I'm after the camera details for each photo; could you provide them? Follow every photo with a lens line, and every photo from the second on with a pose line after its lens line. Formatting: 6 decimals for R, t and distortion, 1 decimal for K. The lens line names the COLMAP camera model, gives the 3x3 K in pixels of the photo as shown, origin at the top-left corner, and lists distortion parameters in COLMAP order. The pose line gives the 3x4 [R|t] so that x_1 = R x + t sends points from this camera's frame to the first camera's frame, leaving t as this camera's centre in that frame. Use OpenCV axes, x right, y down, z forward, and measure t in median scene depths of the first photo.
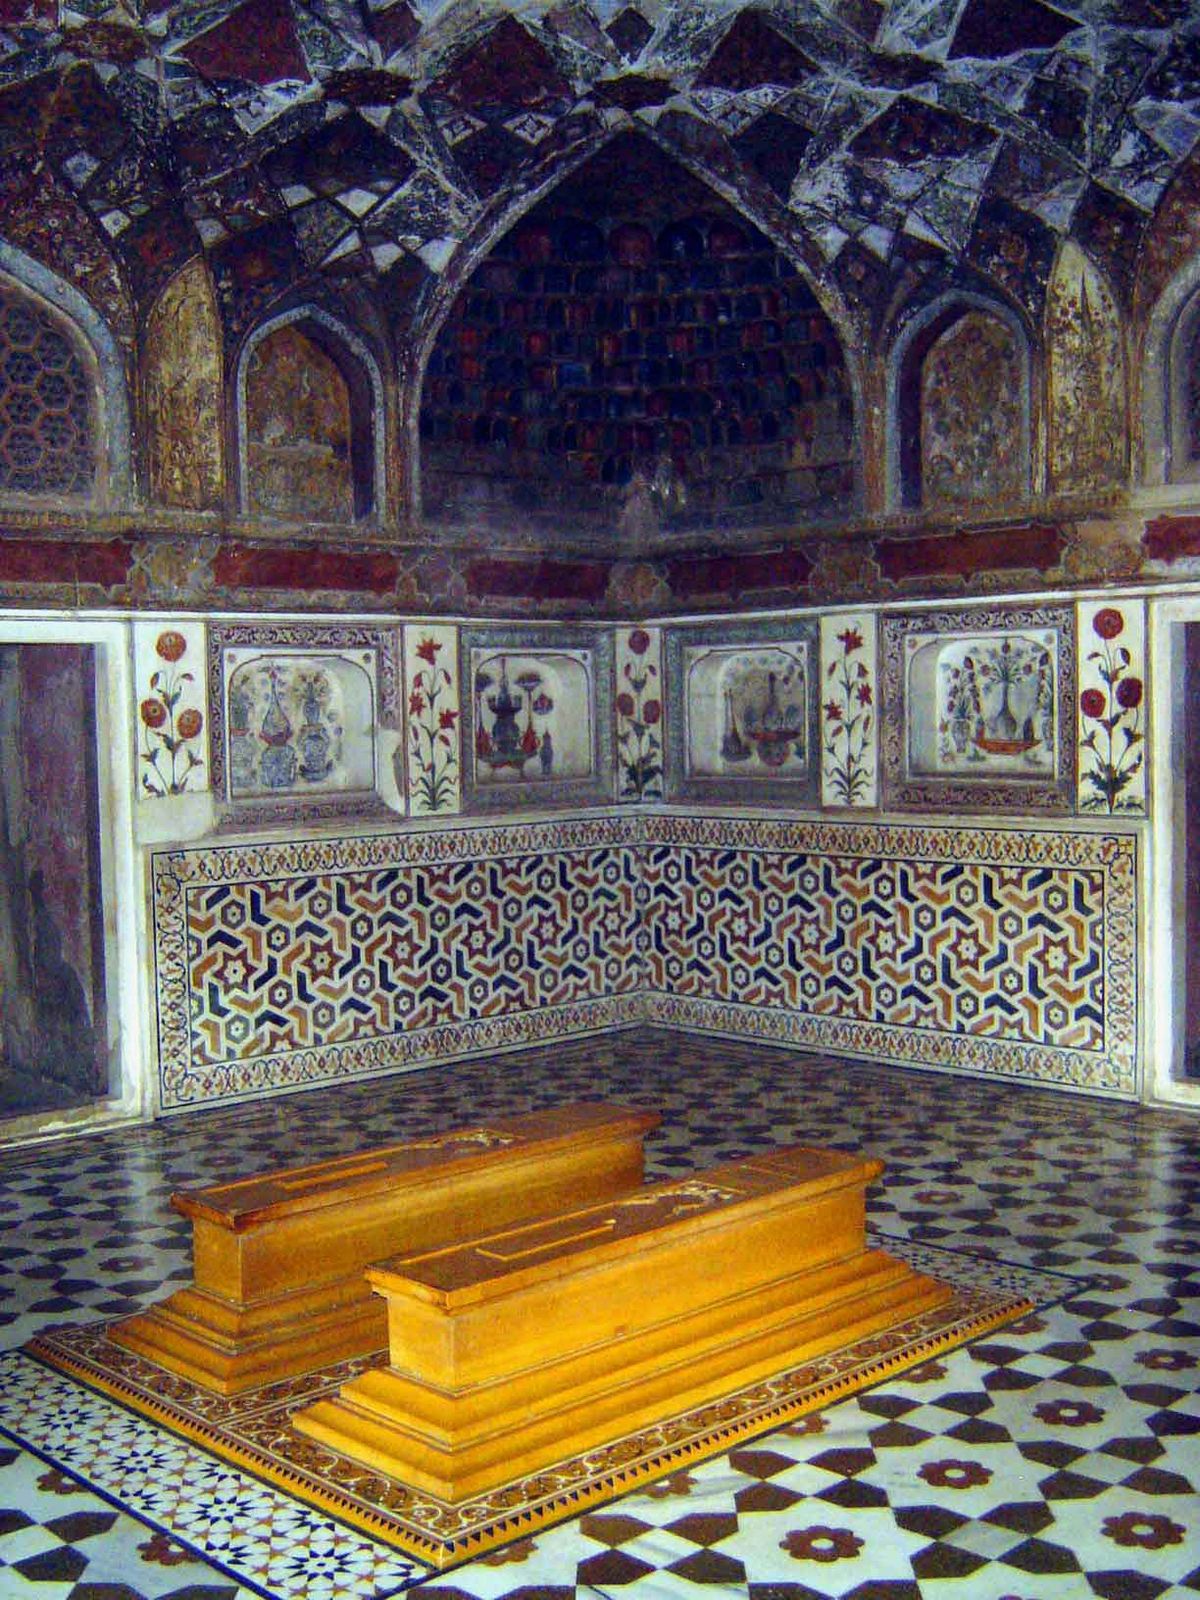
lens RADIAL K [[1839.7, 0, 656.9], [0, 1839.7, 852.4], [0, 0, 1]] dist [-0.112421, 0.000000]
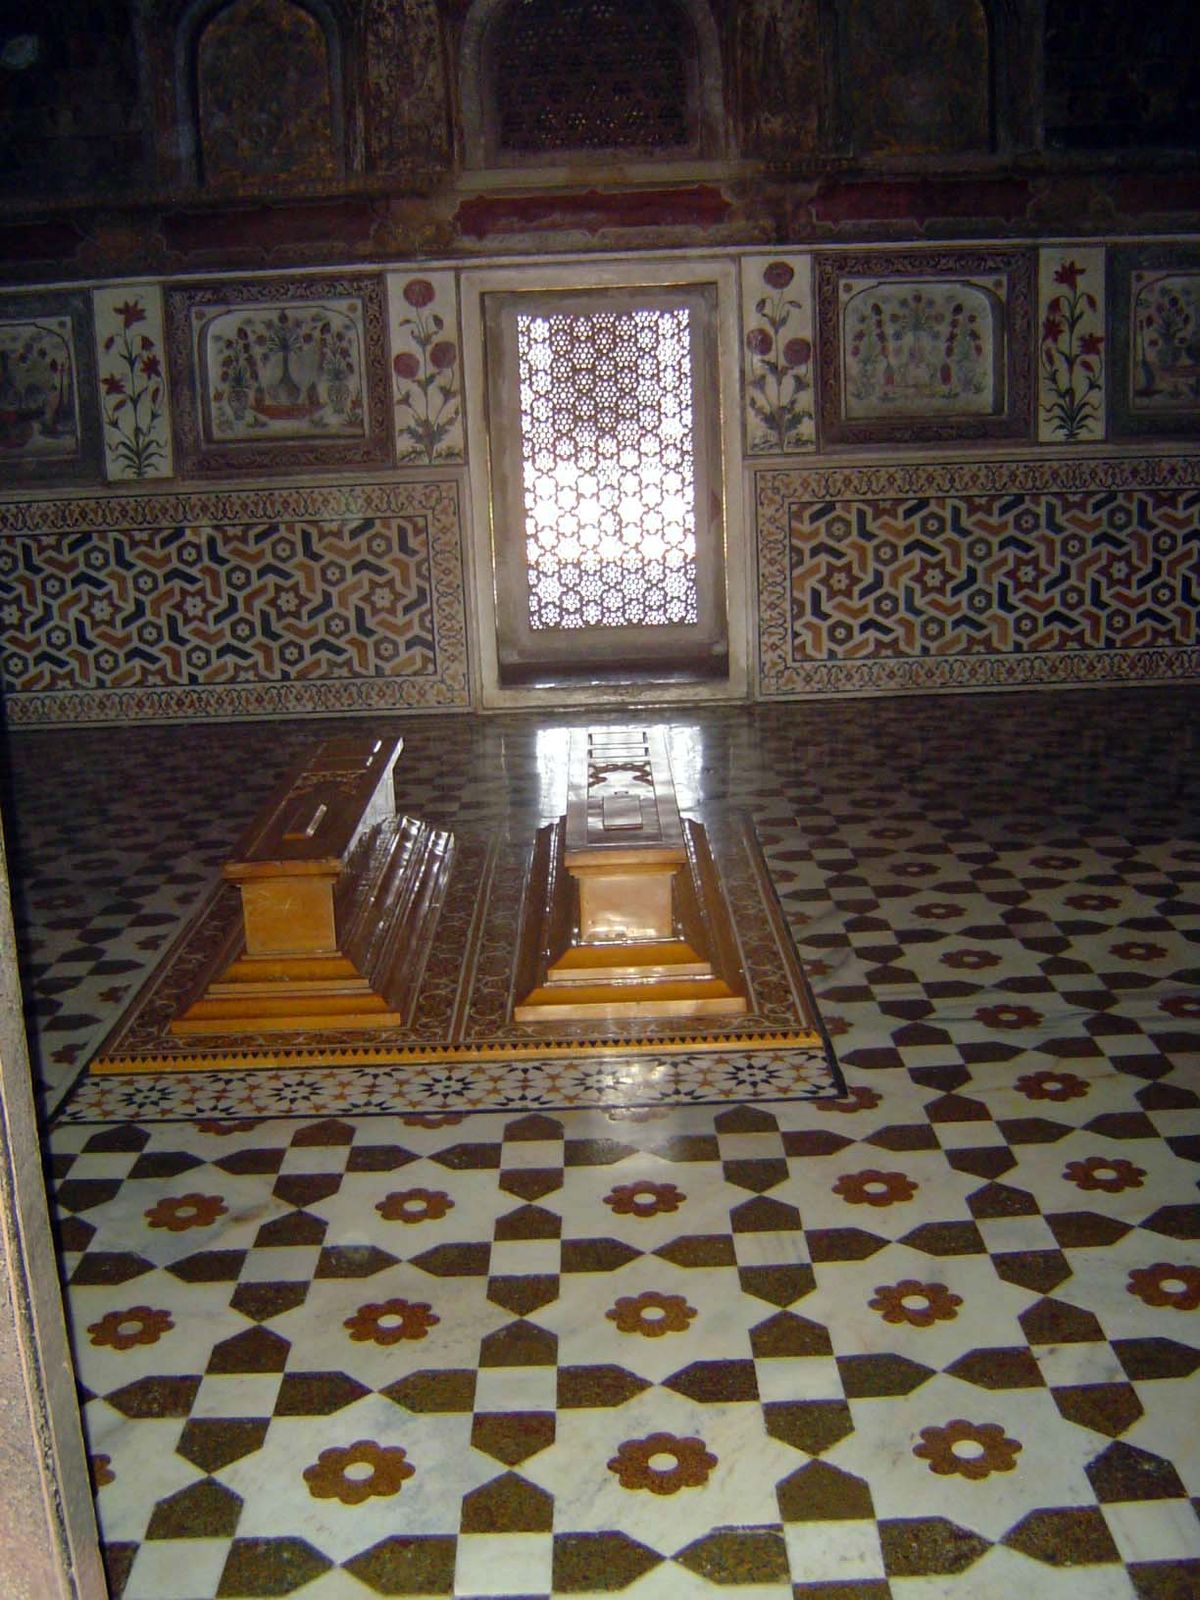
lens RADIAL K [[1839.7, 0, 635.7], [0, 1839.7, 809.5], [0, 0, 1]] dist [-0.112421, 0.000000]
pose [[0.710233, -0.182308, 0.679950, -0.445781], [0.082408, 0.980775, 0.176887, -0.000956], [-0.699126, -0.069598, 0.711603, 0.082186]]
